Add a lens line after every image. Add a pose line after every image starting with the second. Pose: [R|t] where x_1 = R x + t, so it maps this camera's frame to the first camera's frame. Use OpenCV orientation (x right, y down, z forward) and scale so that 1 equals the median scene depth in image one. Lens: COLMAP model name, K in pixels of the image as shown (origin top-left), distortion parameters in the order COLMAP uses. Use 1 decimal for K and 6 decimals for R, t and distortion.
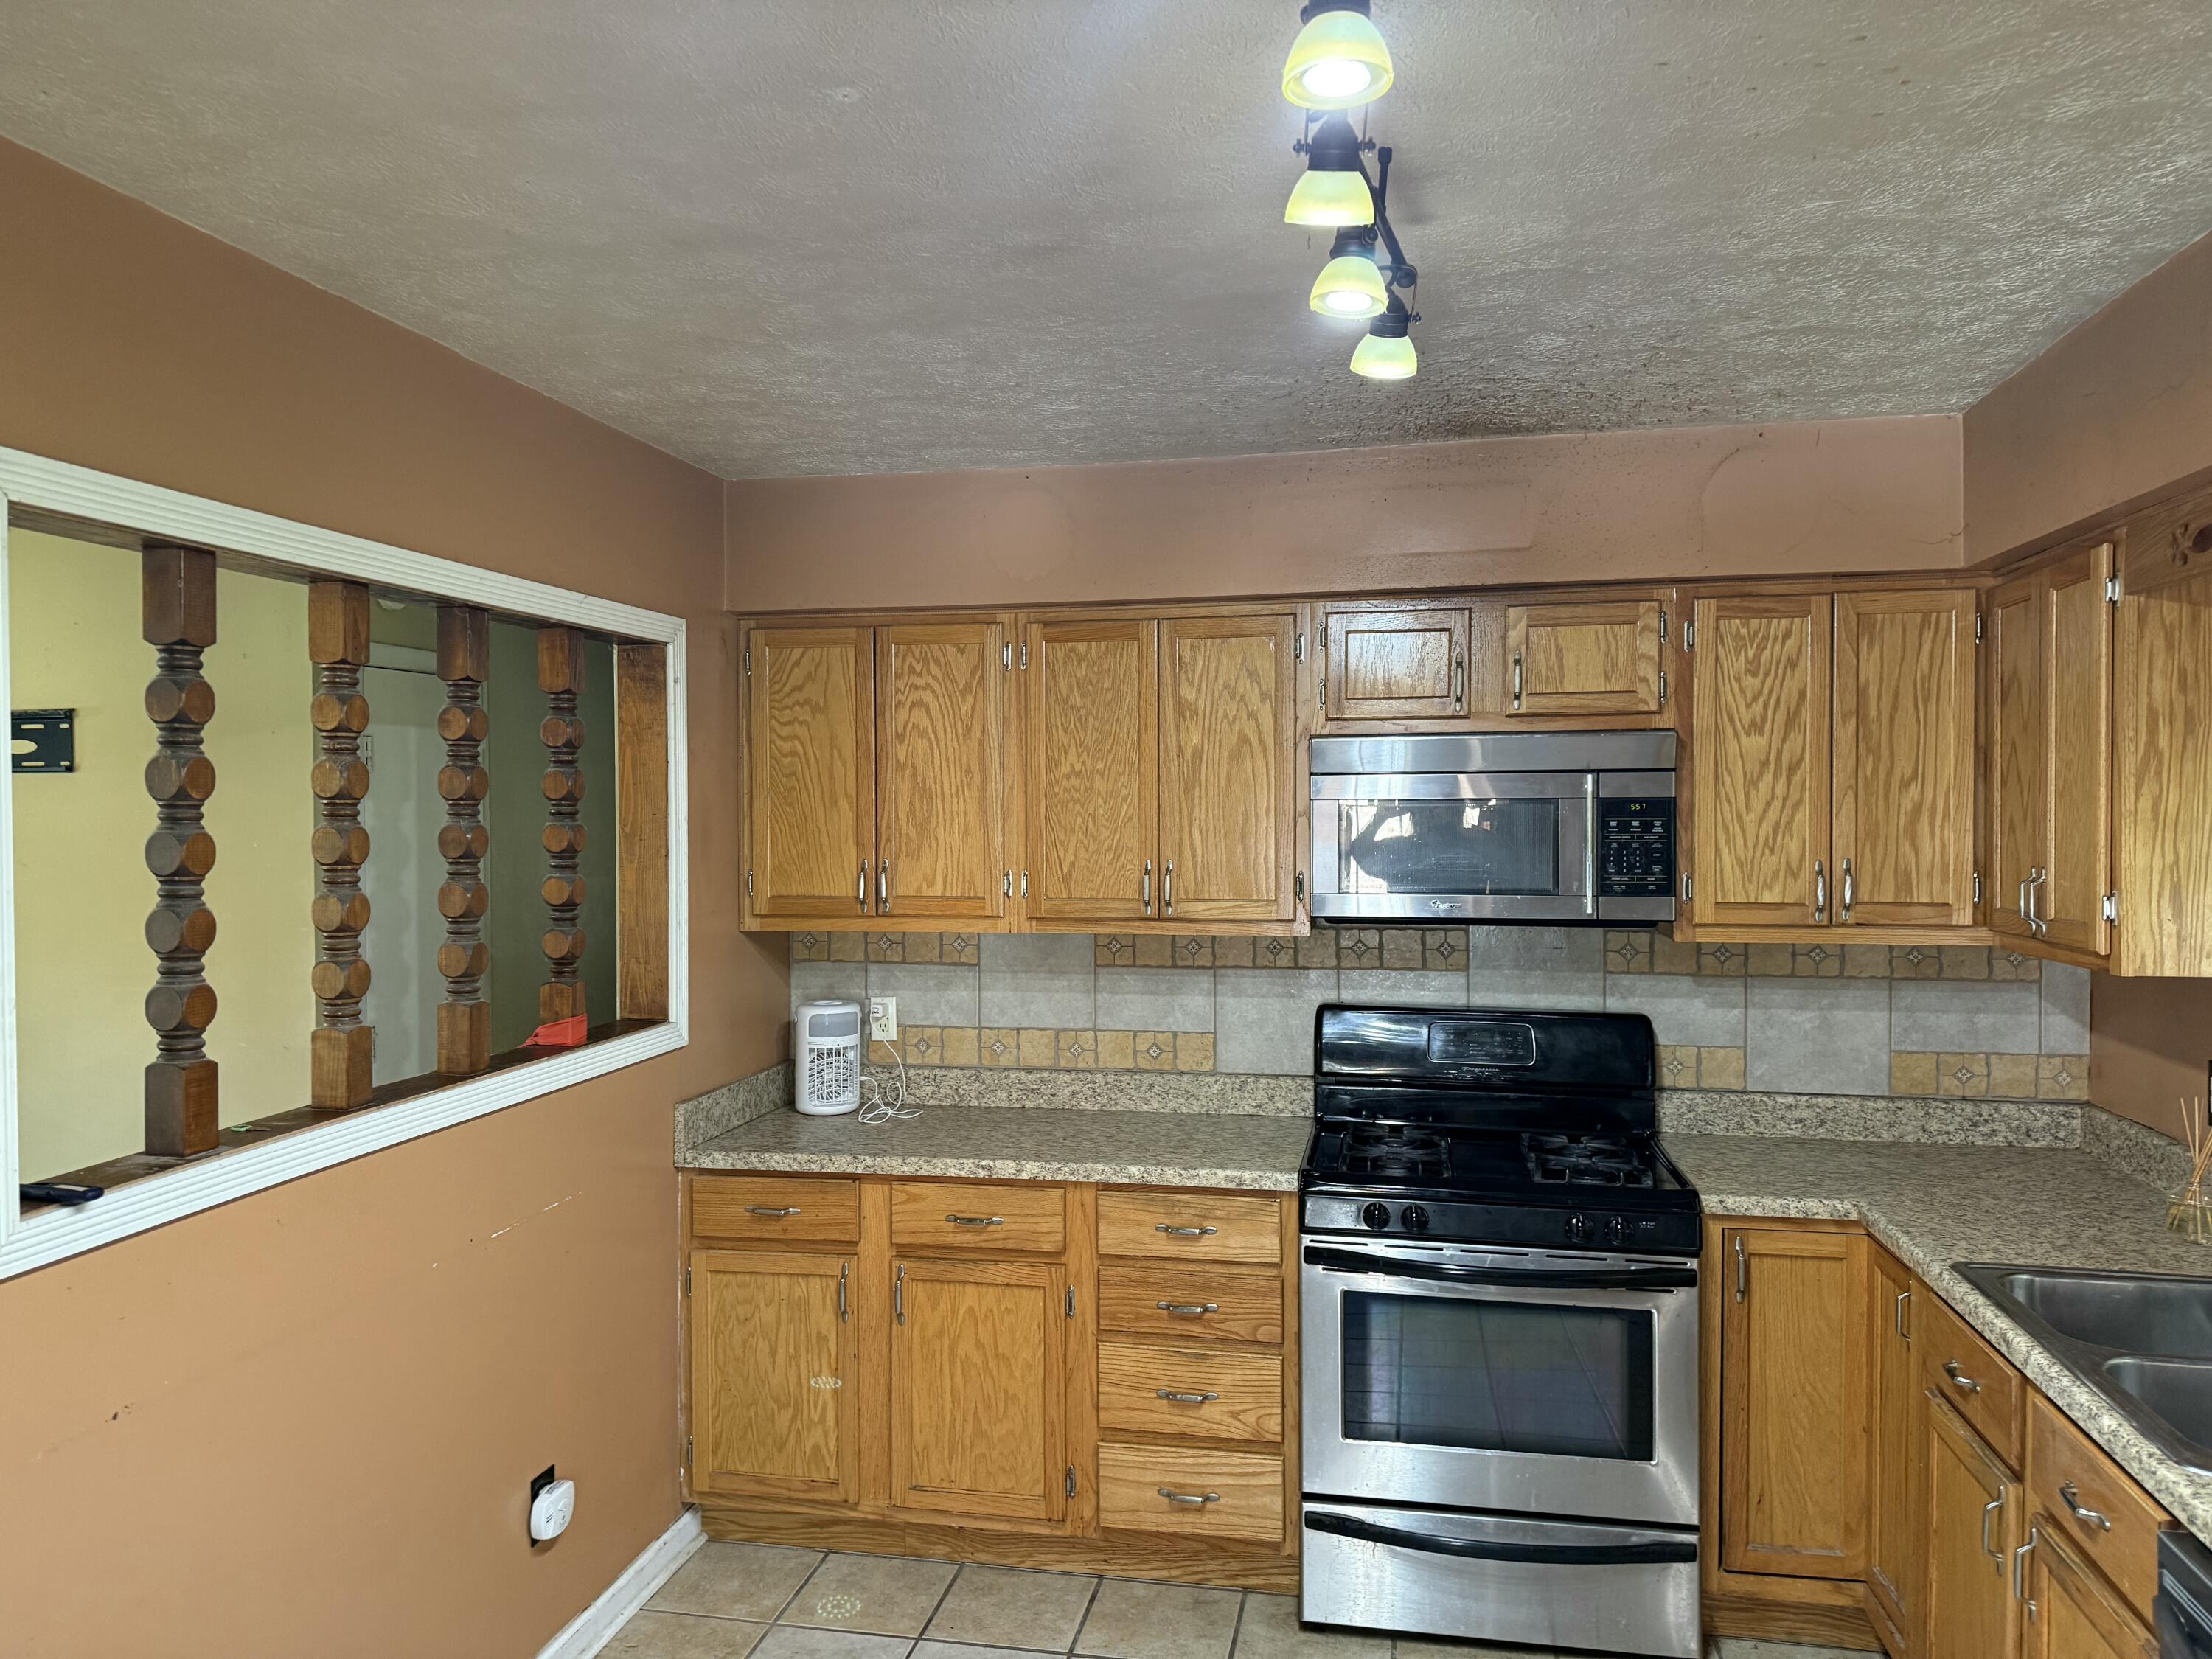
lens RADIAL K [[1555.4, 0, 1107.7], [0, 1555.4, 839.2], [0, 0, 1]] dist [0.081139, -0.087767]
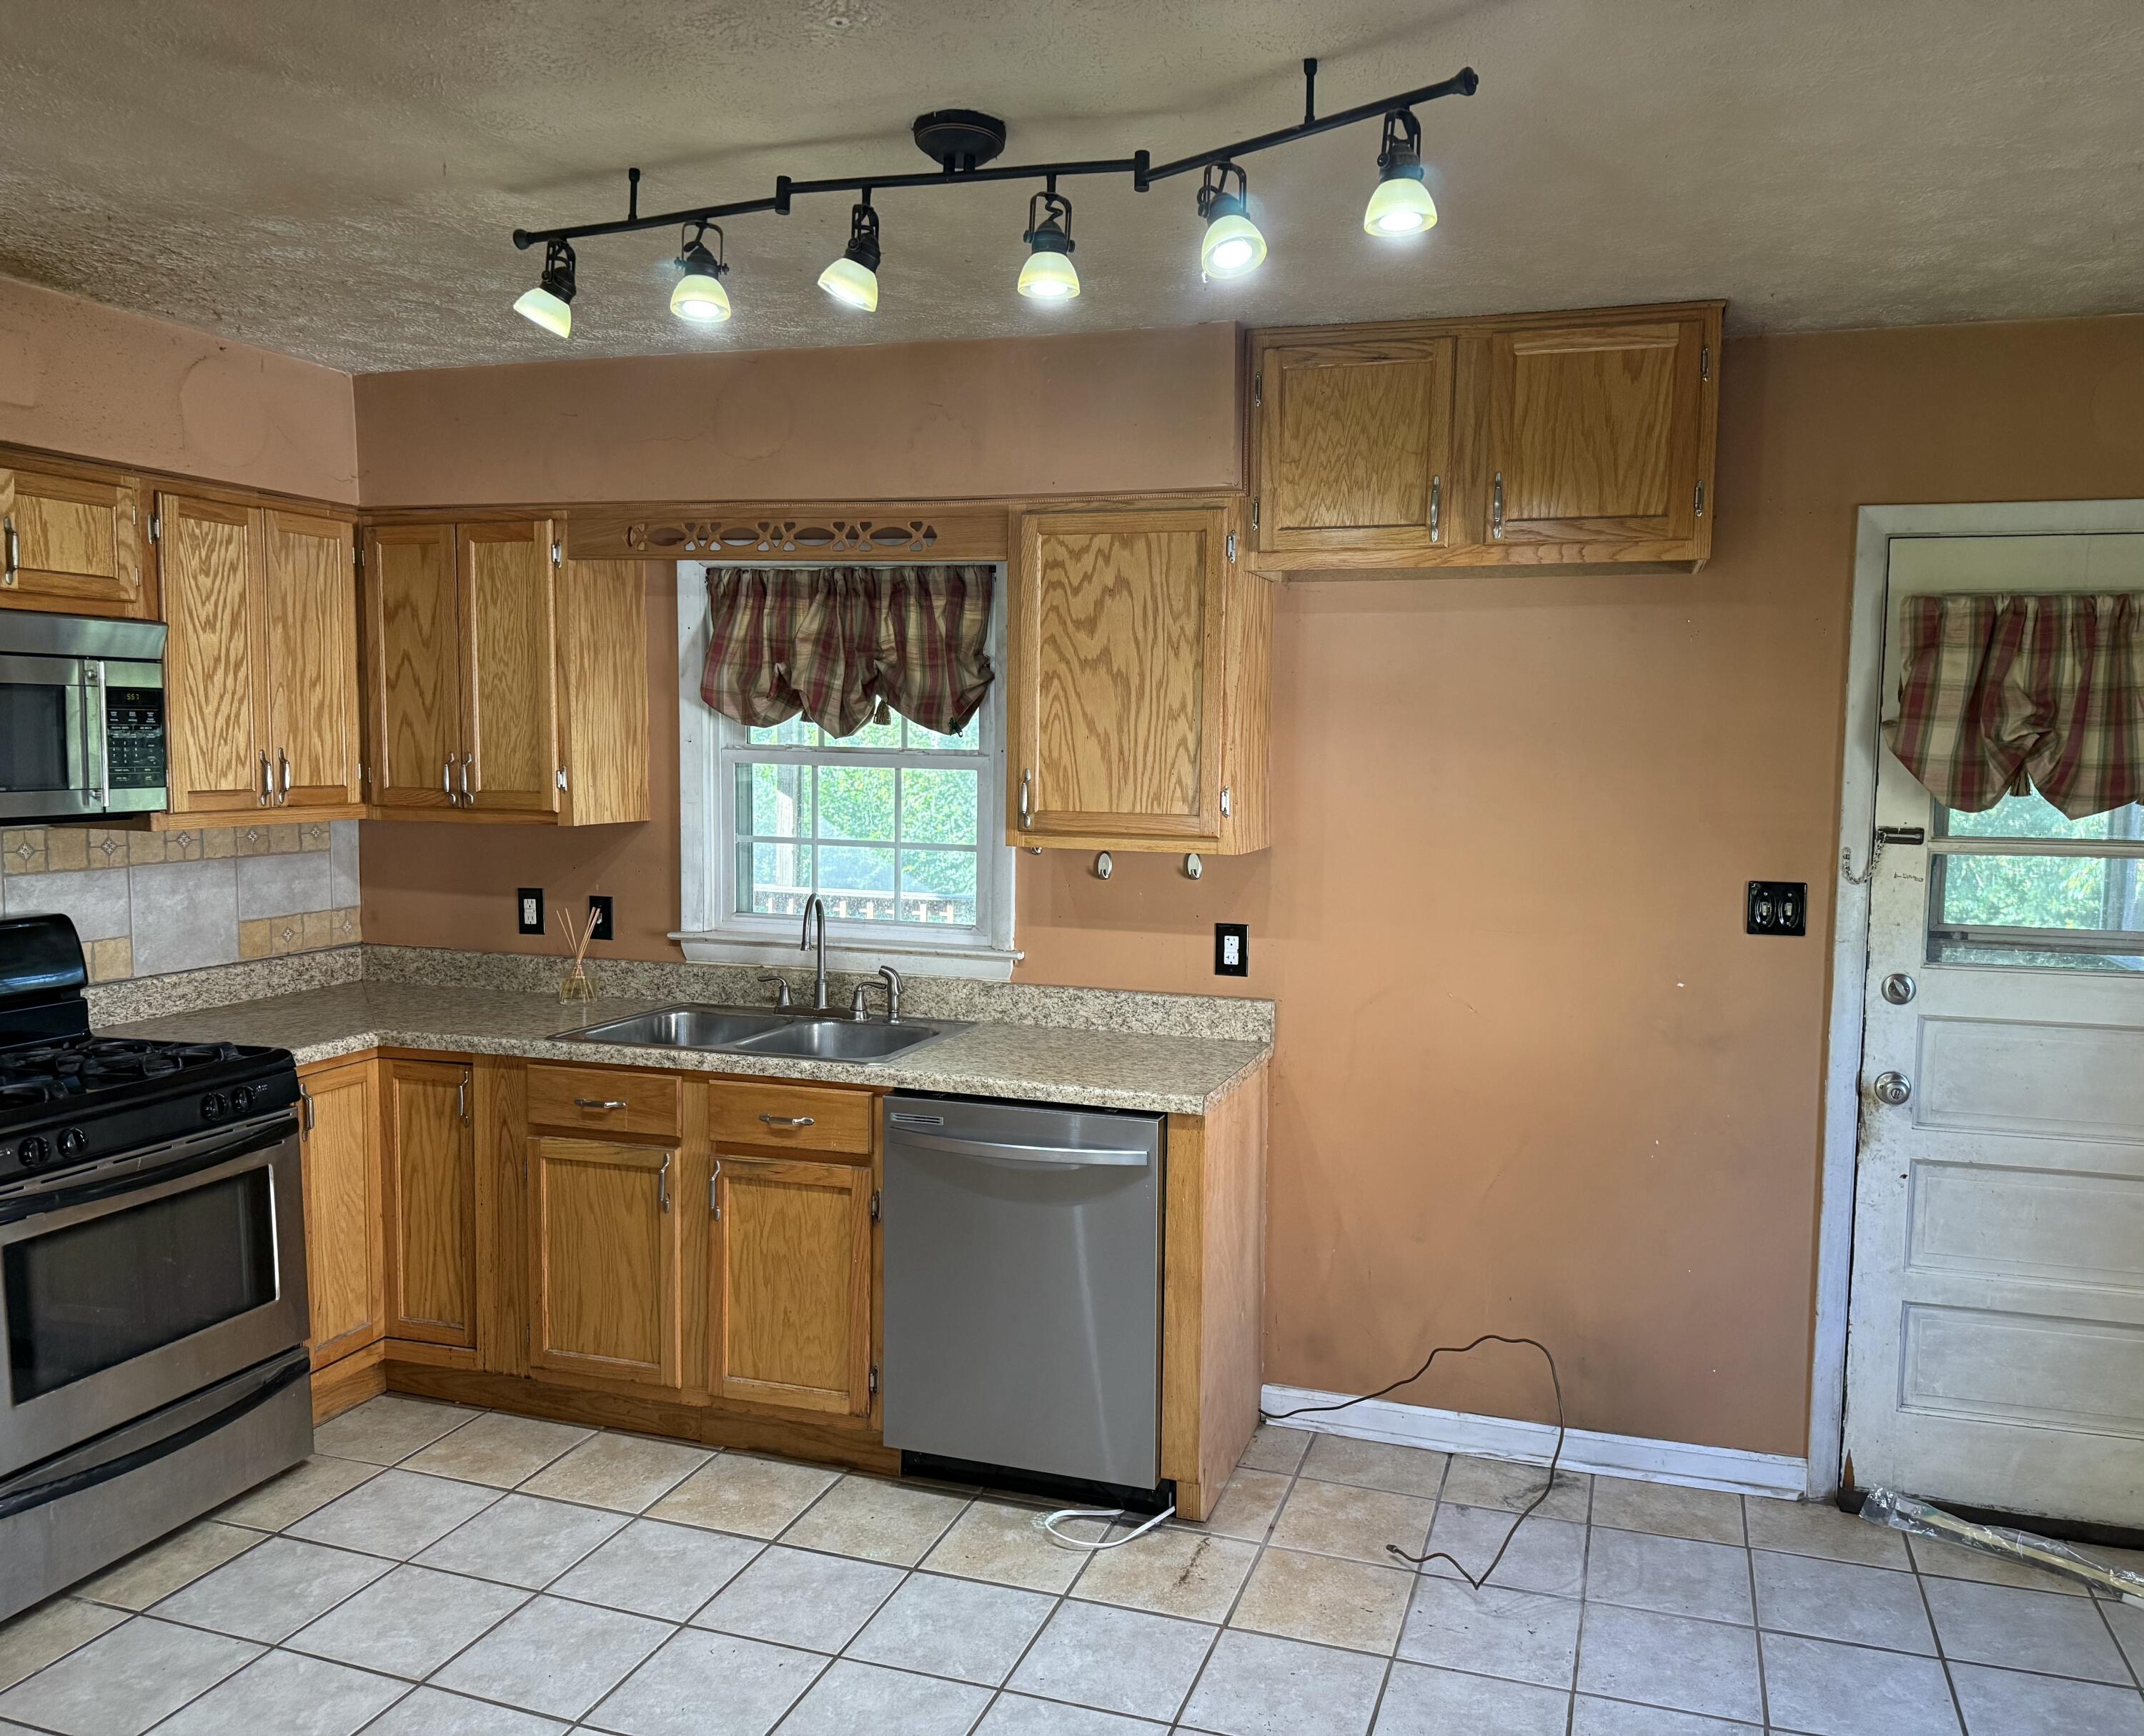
lens RADIAL K [[1684.6, 0, 1115.0], [0, 1684.6, 884.5], [0, 0, 1]] dist [0.125444, -0.103288]
pose [[0.109725, -0.085326, 0.990293, -0.673057], [0.005873, 0.996347, 0.085197, 0.007246], [-0.993945, -0.003533, 0.109826, 0.258899]]
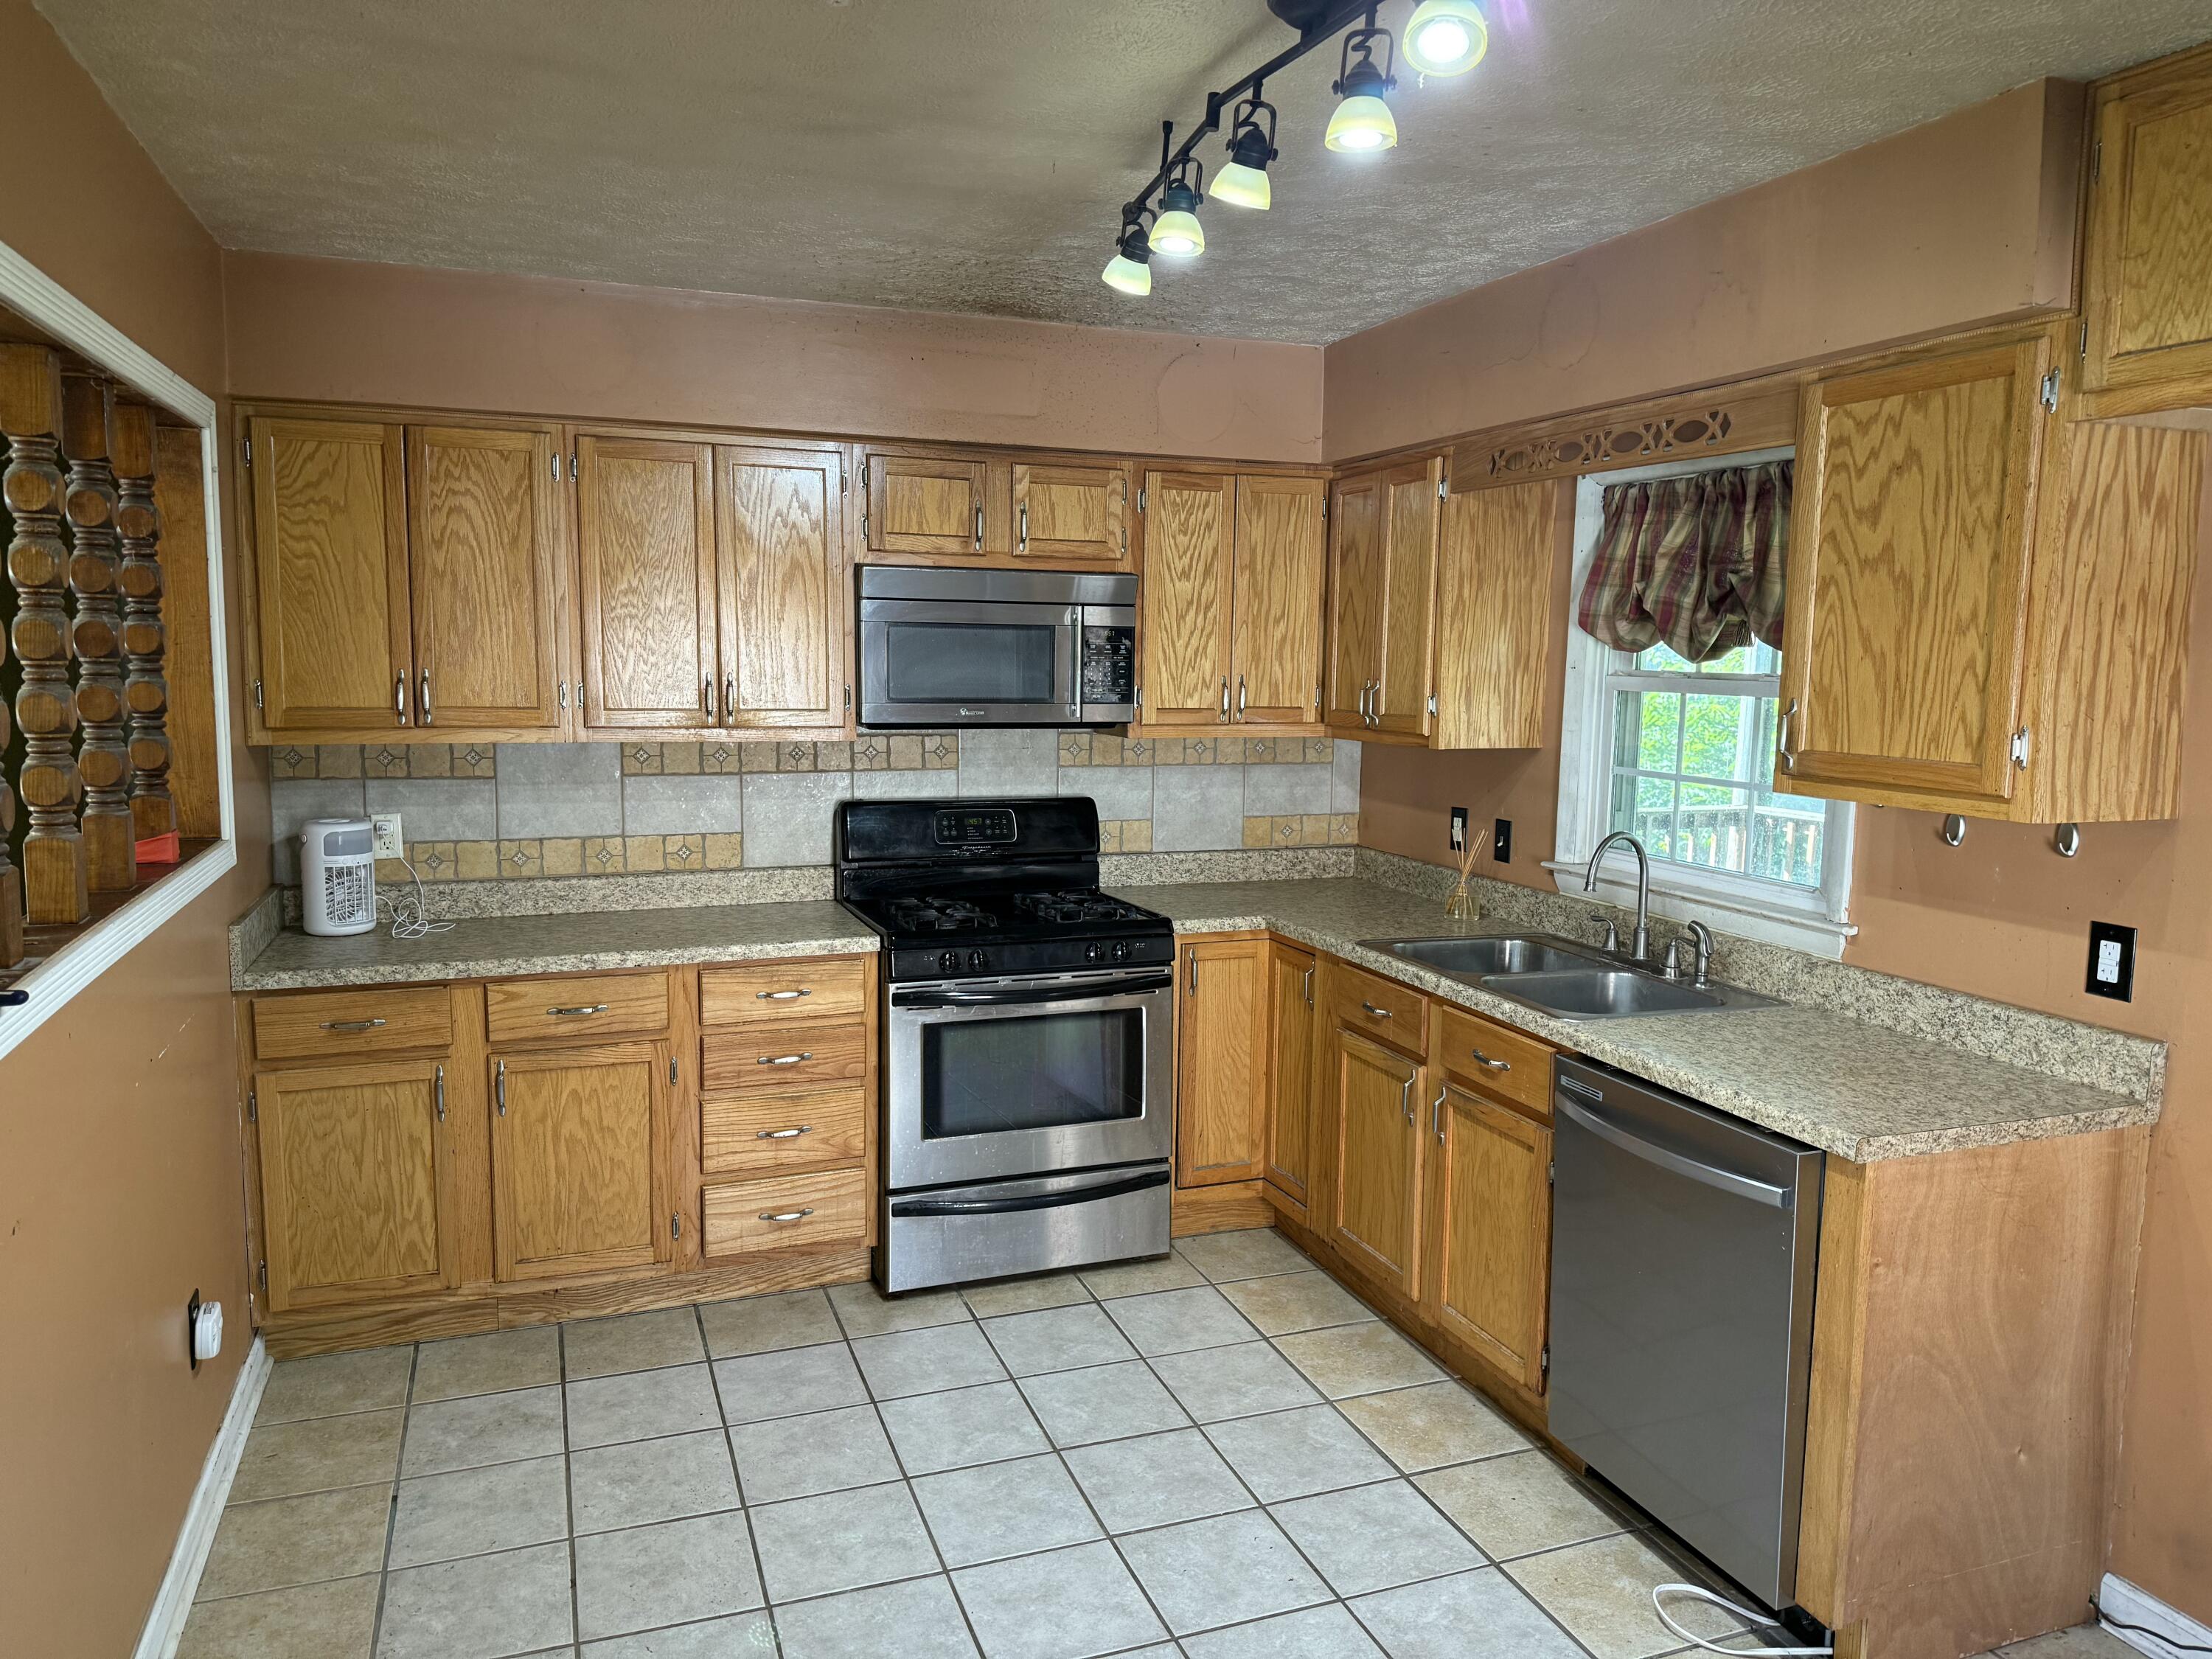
lens RADIAL K [[1555.4, 0, 1105.2], [0, 1555.4, 839.3], [0, 0, 1]] dist [0.081139, -0.087767]
pose [[0.846999, -0.049464, 0.529289, -0.338205], [-0.005833, 0.994737, 0.102296, 0.016358], [-0.531563, -0.089732, 0.842252, -0.082126]]
